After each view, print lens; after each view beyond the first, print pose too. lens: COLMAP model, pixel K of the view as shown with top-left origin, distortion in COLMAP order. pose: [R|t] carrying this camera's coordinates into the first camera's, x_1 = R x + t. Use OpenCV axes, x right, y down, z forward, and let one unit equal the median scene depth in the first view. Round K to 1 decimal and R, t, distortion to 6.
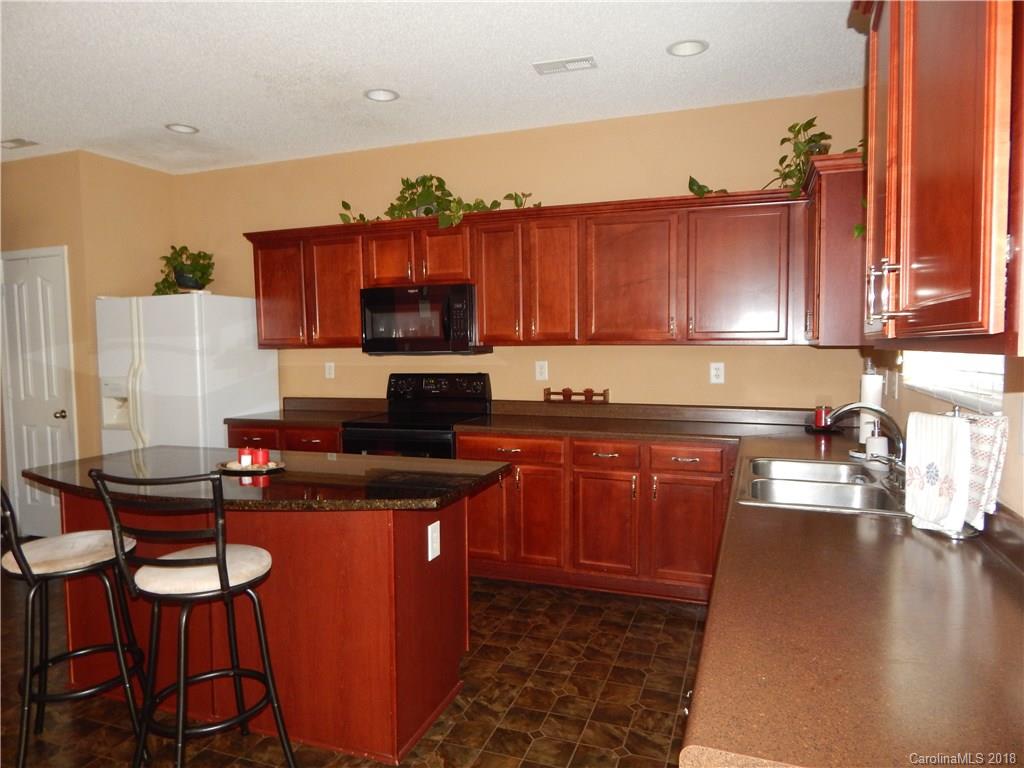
lens RADIAL K [[672.9, 0, 510.5], [0, 672.9, 383.4], [0, 0, 1]] dist [-0.002350, -0.004919]
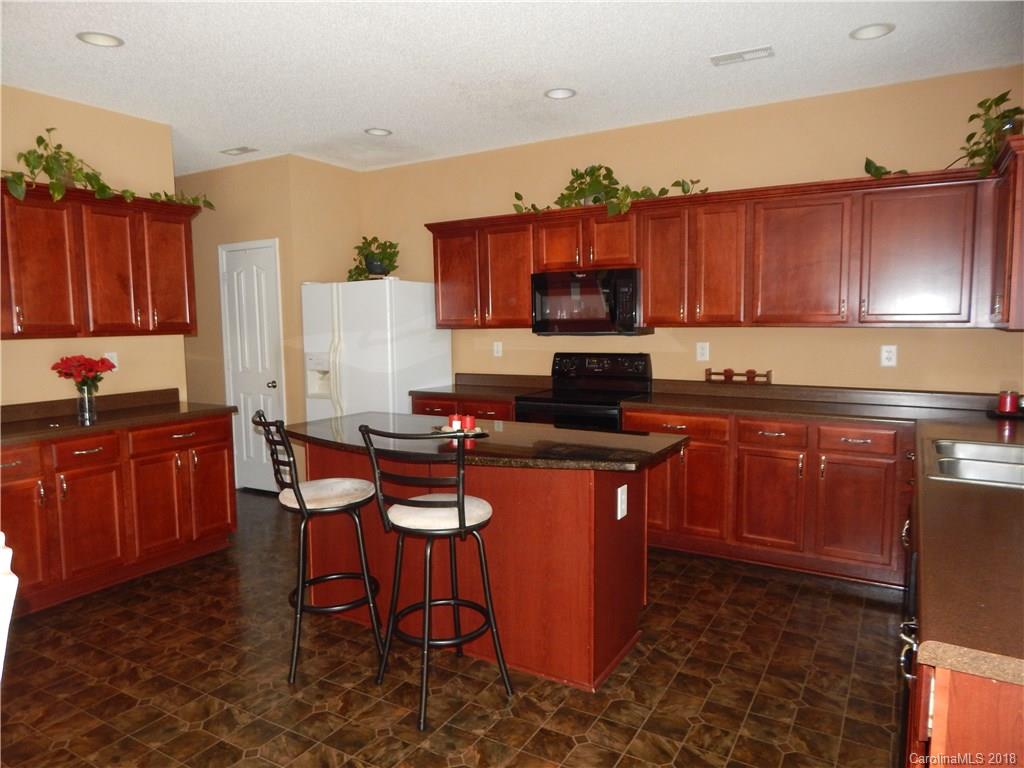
lens RADIAL K [[672.9, 0, 512.6], [0, 672.9, 380.7], [0, 0, 1]] dist [-0.002350, -0.004919]
pose [[0.982842, 0.019671, -0.183397, -0.060641], [-0.015211, 0.999554, 0.025692, 0.004493], [0.183820, -0.022461, 0.982703, -0.083387]]
